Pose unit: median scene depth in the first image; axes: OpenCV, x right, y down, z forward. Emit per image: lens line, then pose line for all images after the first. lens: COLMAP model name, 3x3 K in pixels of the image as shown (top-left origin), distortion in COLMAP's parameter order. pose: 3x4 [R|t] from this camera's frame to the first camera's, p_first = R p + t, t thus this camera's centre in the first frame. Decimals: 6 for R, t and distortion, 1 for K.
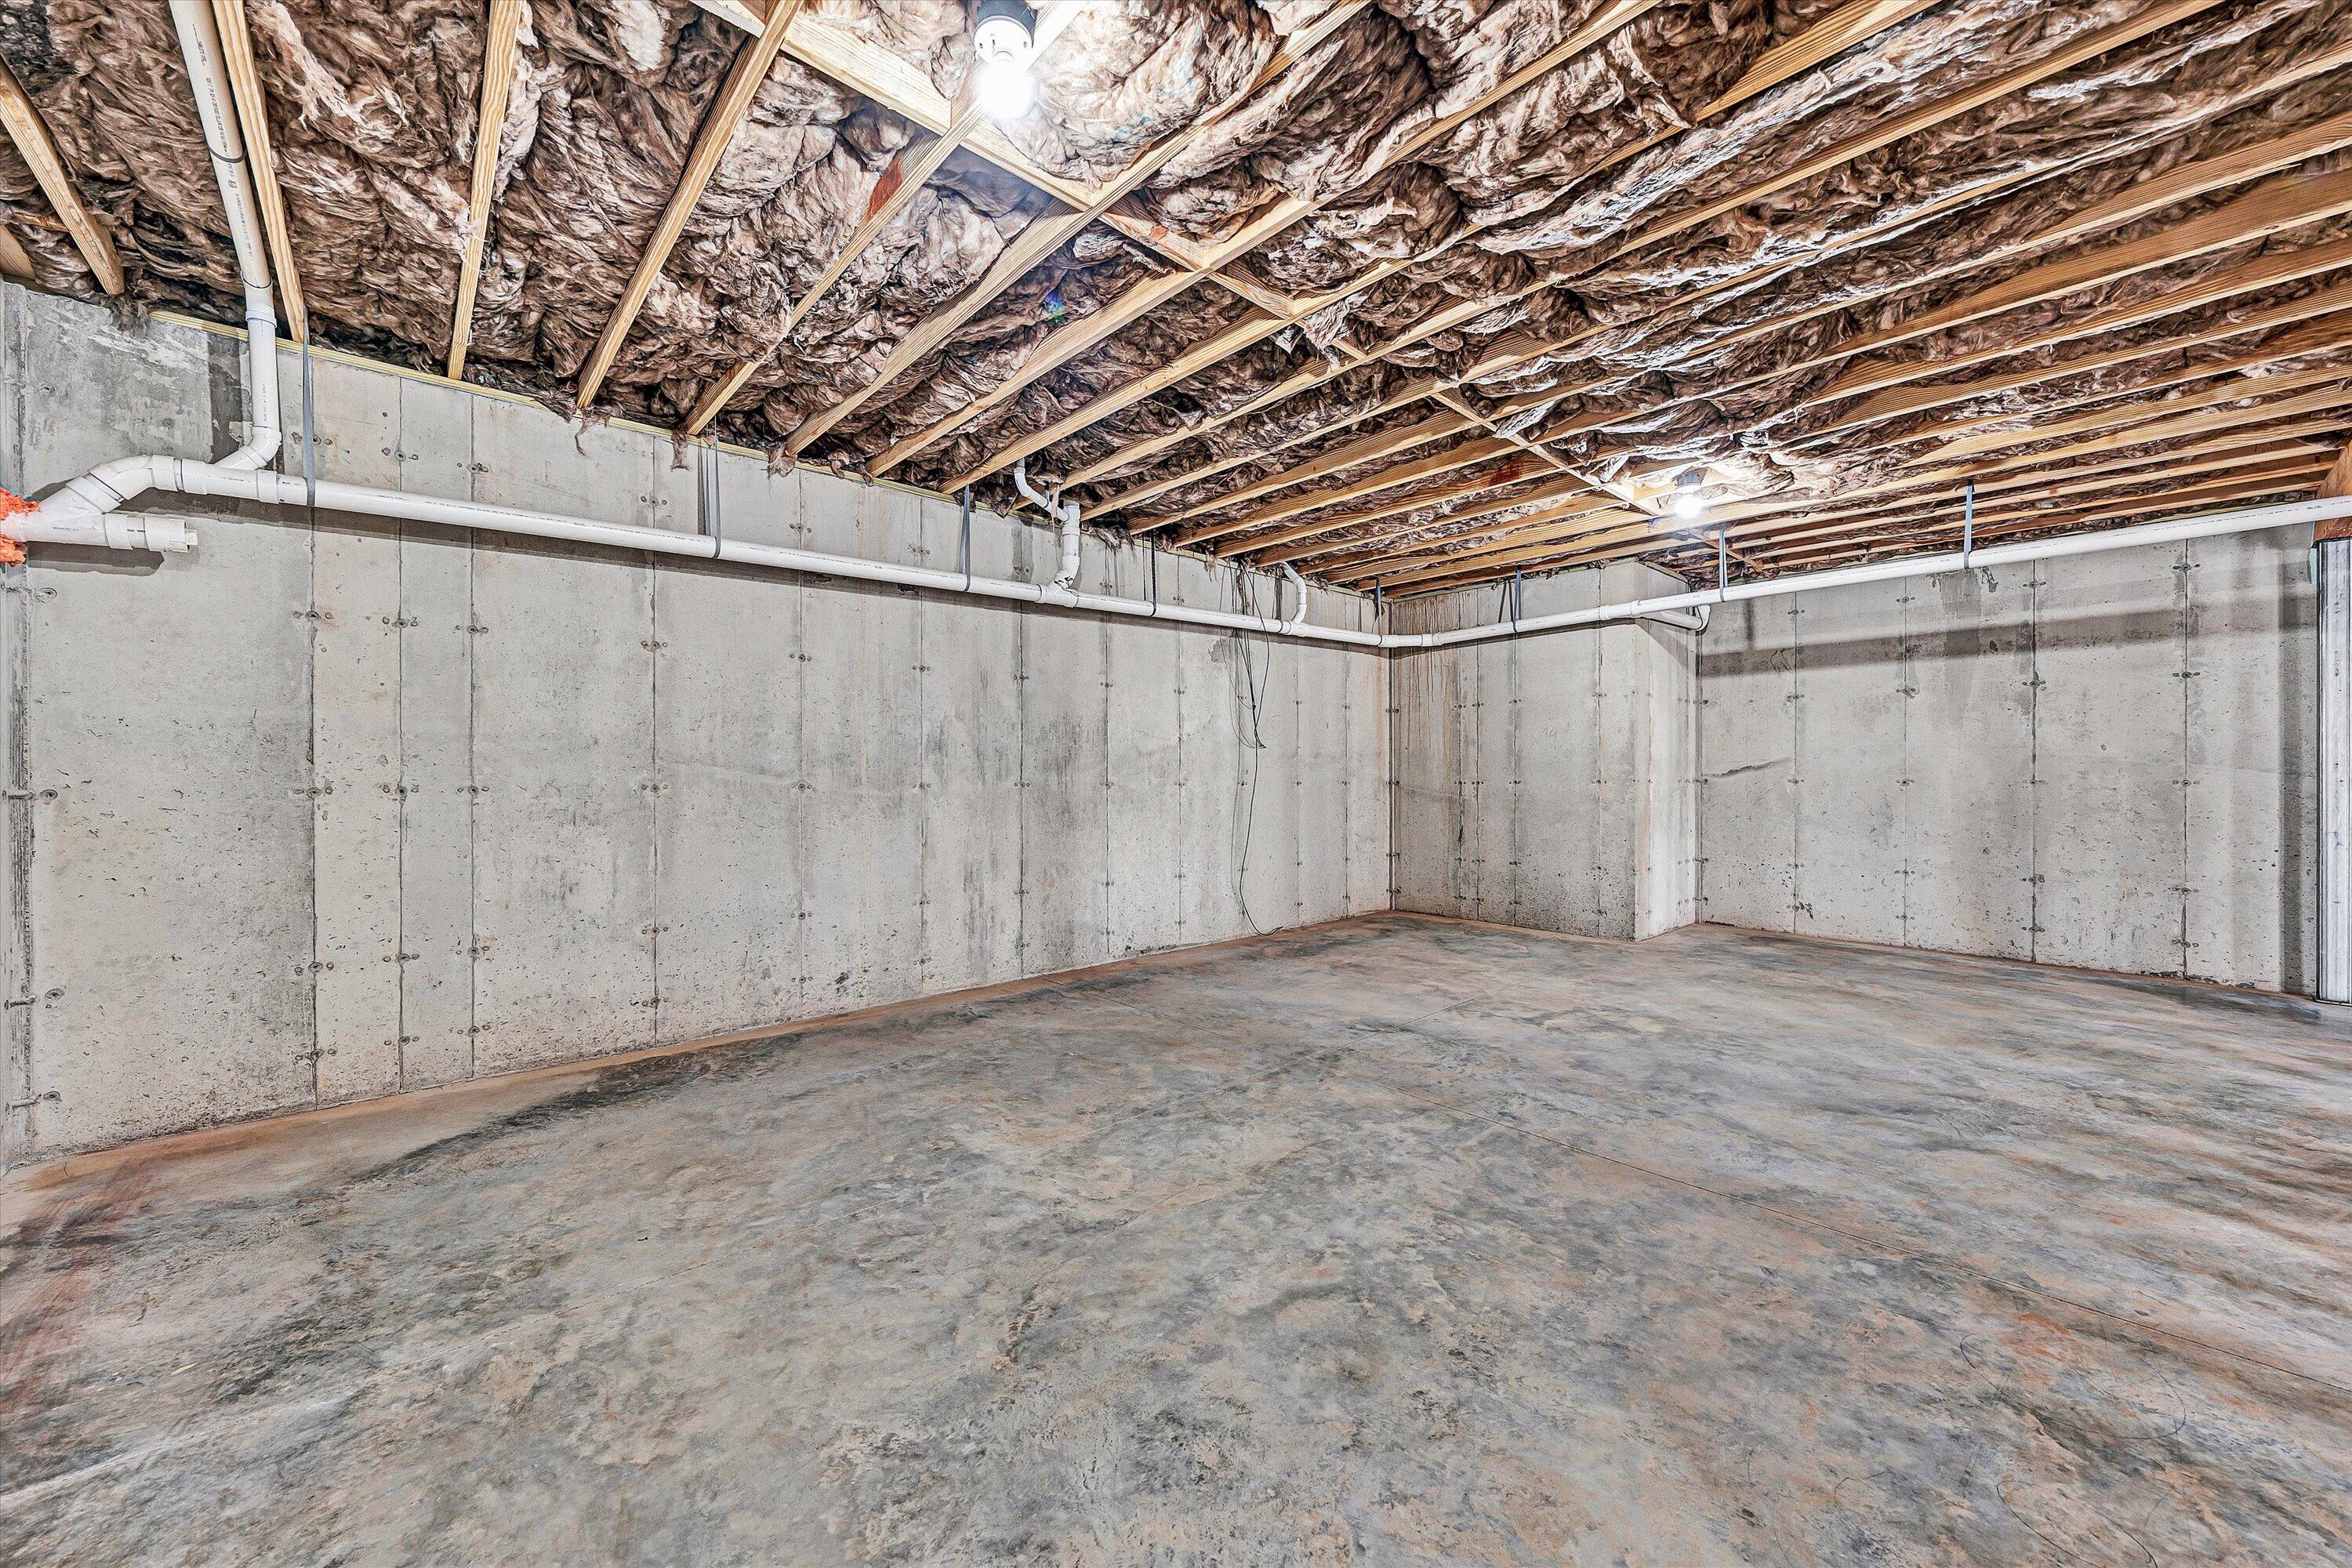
lens RADIAL K [[860.7, 0, 1181.6], [0, 860.7, 783.9], [0, 0, 1]] dist [-0.003624, -0.000790]
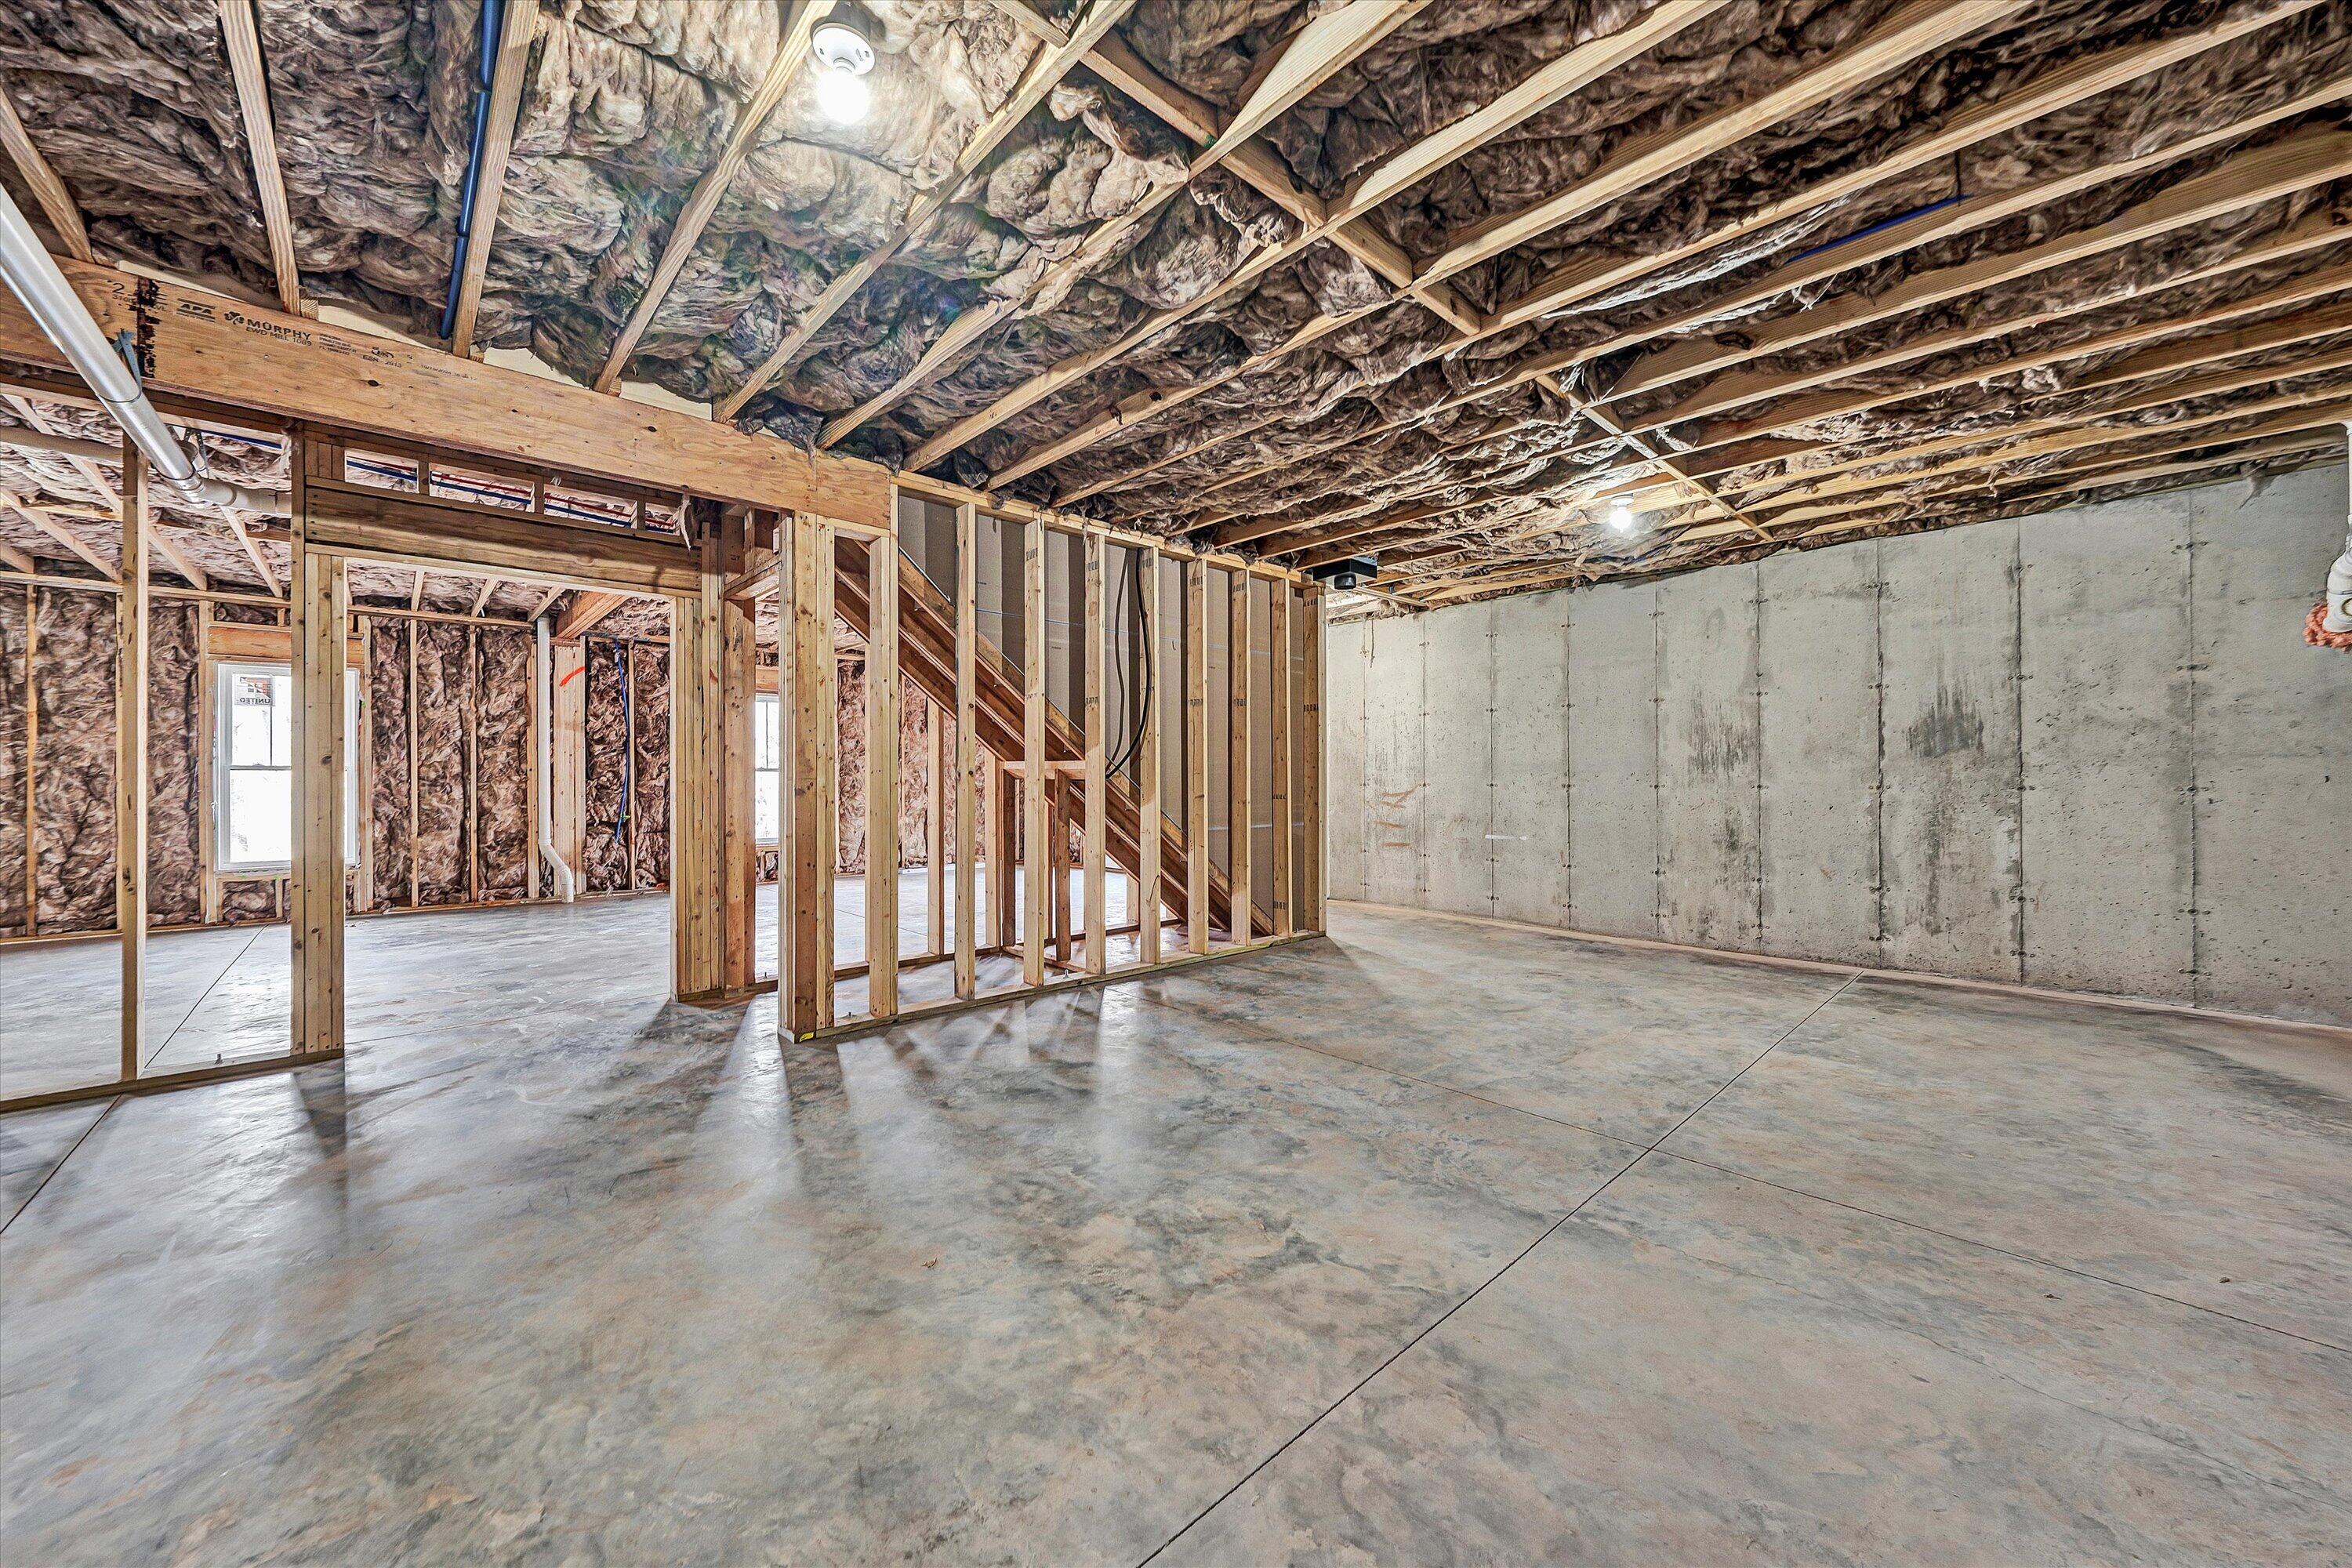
lens RADIAL K [[860.7, 0, 1187.1], [0, 860.7, 773.0], [0, 0, 1]] dist [-0.003624, -0.000790]
pose [[-0.999975, 0.002300, -0.006623, 0.586240], [0.002243, 0.999960, 0.008658, -0.024349], [0.006643, 0.008643, -0.999941, 1.855991]]
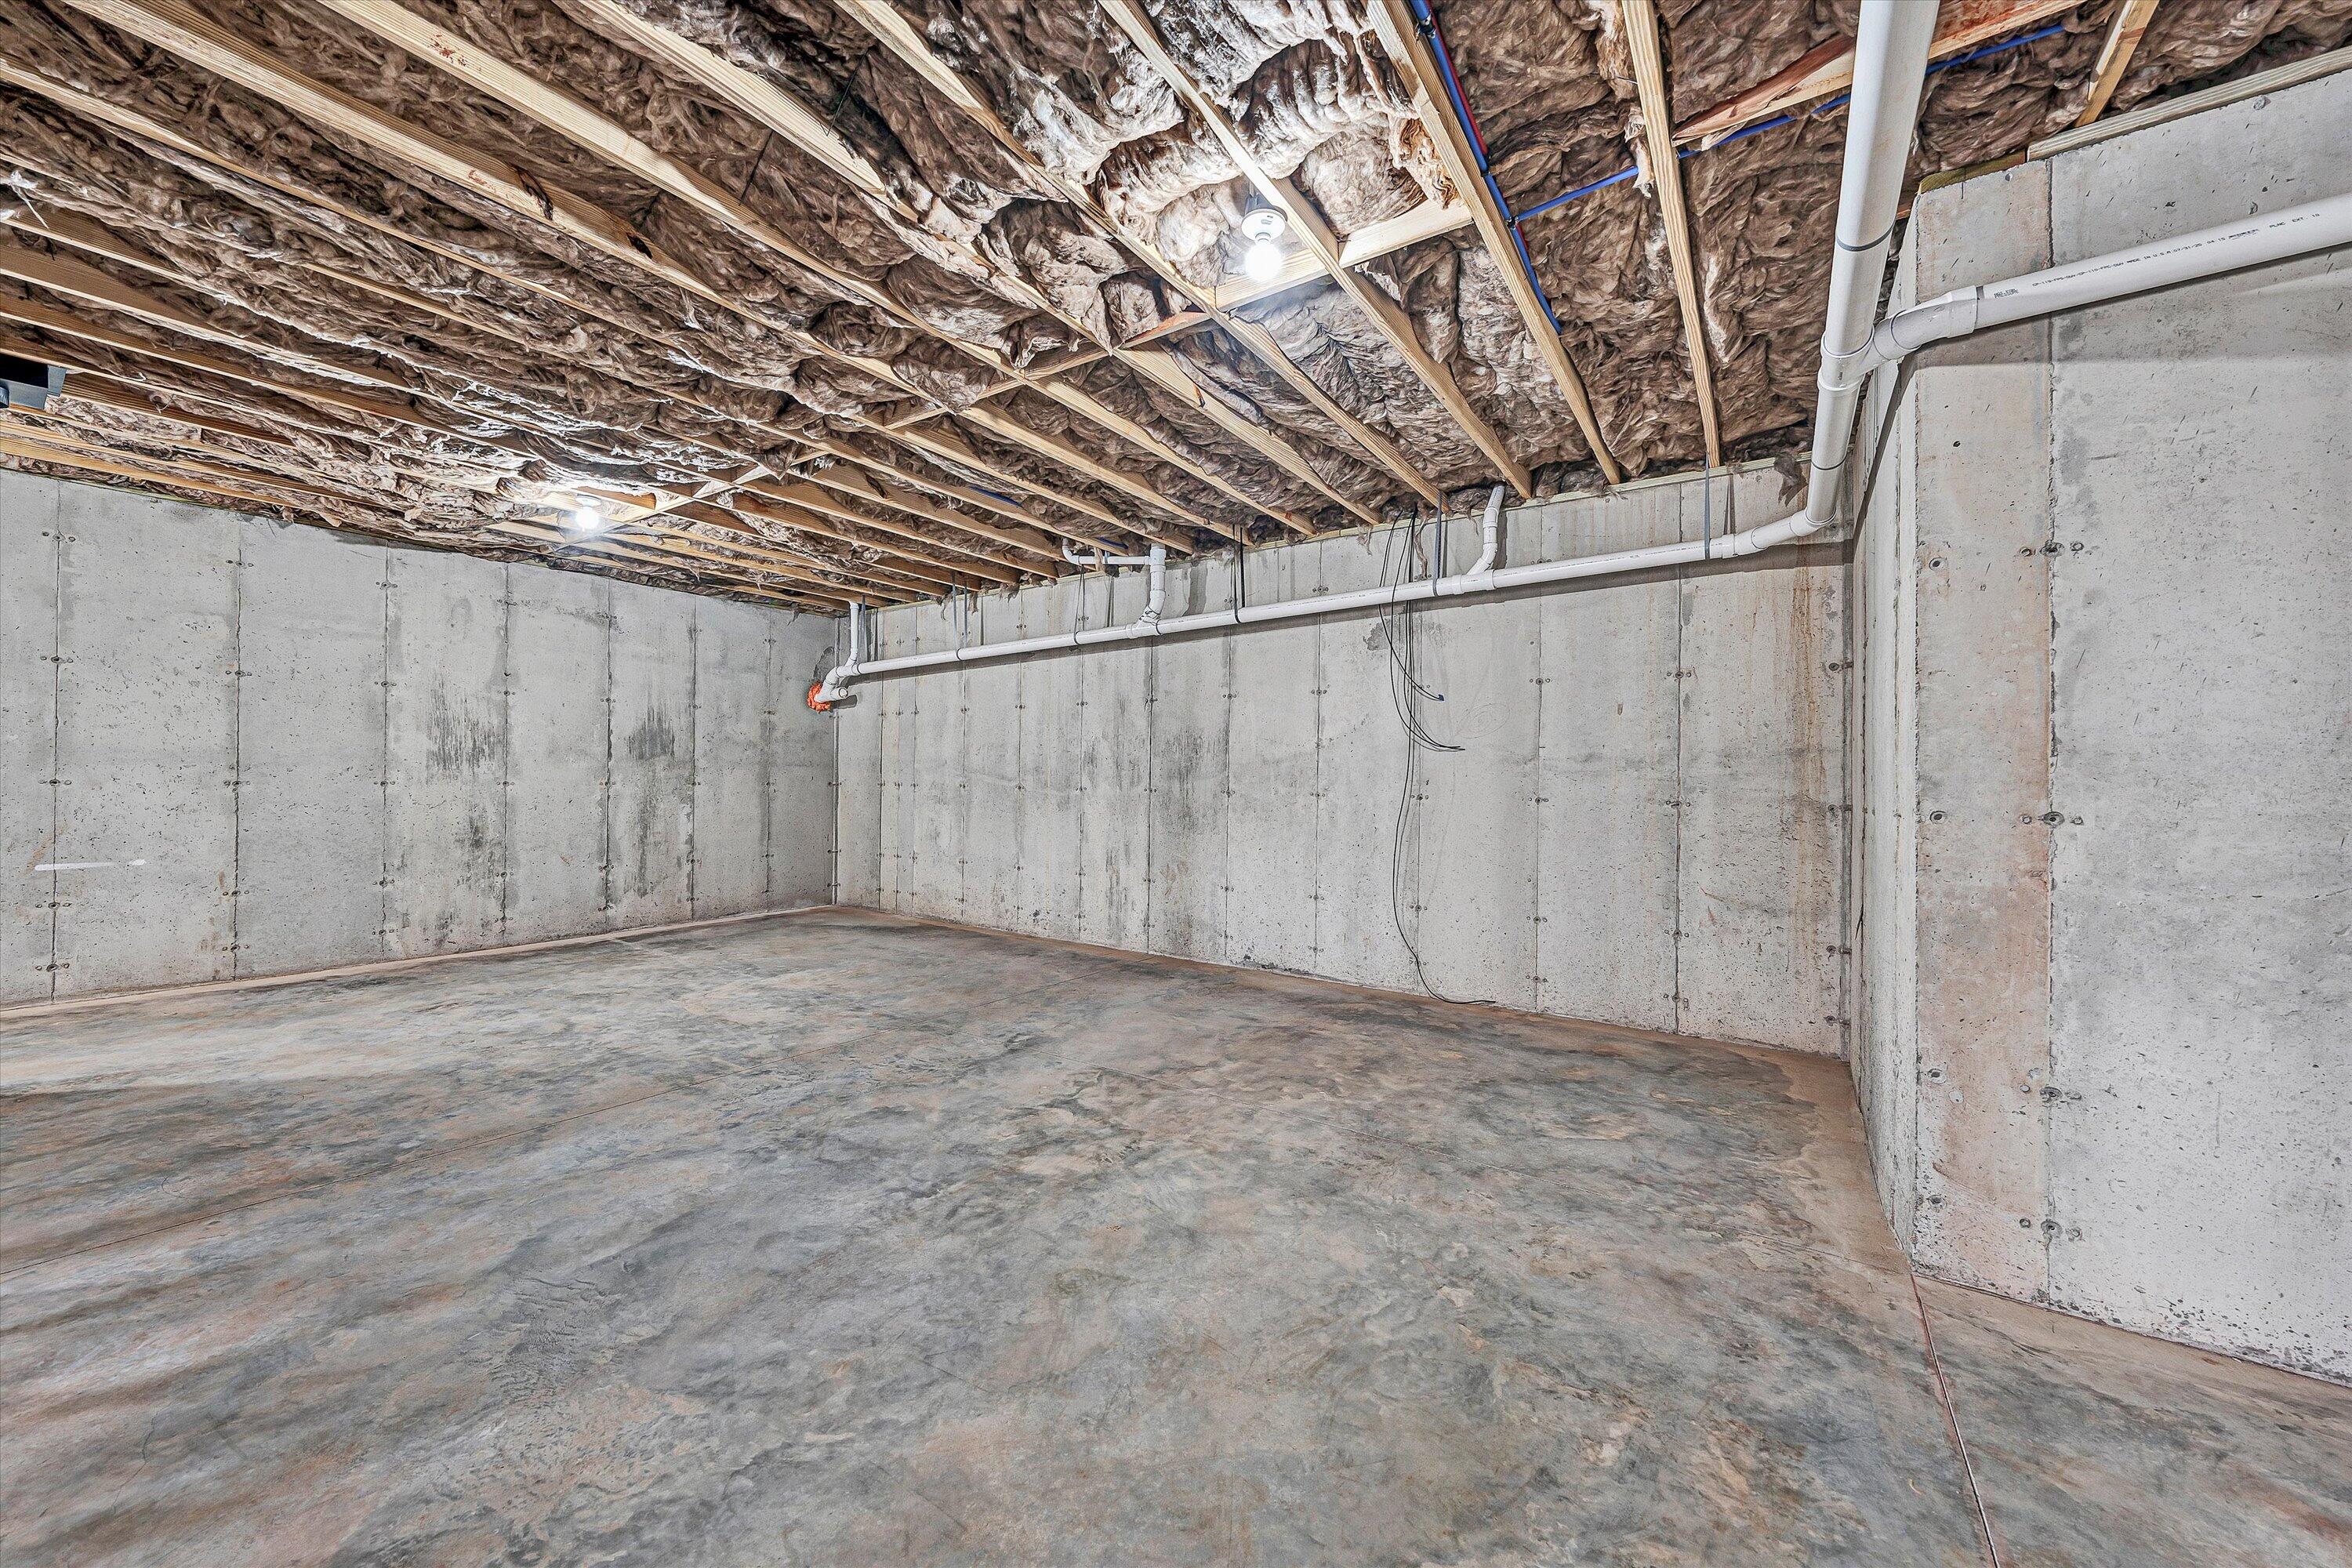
lens RADIAL K [[860.7, 0, 1181.1], [0, 860.7, 783.2], [0, 0, 1]] dist [-0.003624, -0.000790]
pose [[0.228773, 0.006275, -0.973460, 1.436028], [-0.024312, 0.999704, 0.000730, -0.015427], [0.973176, 0.023500, 0.228858, 1.123255]]
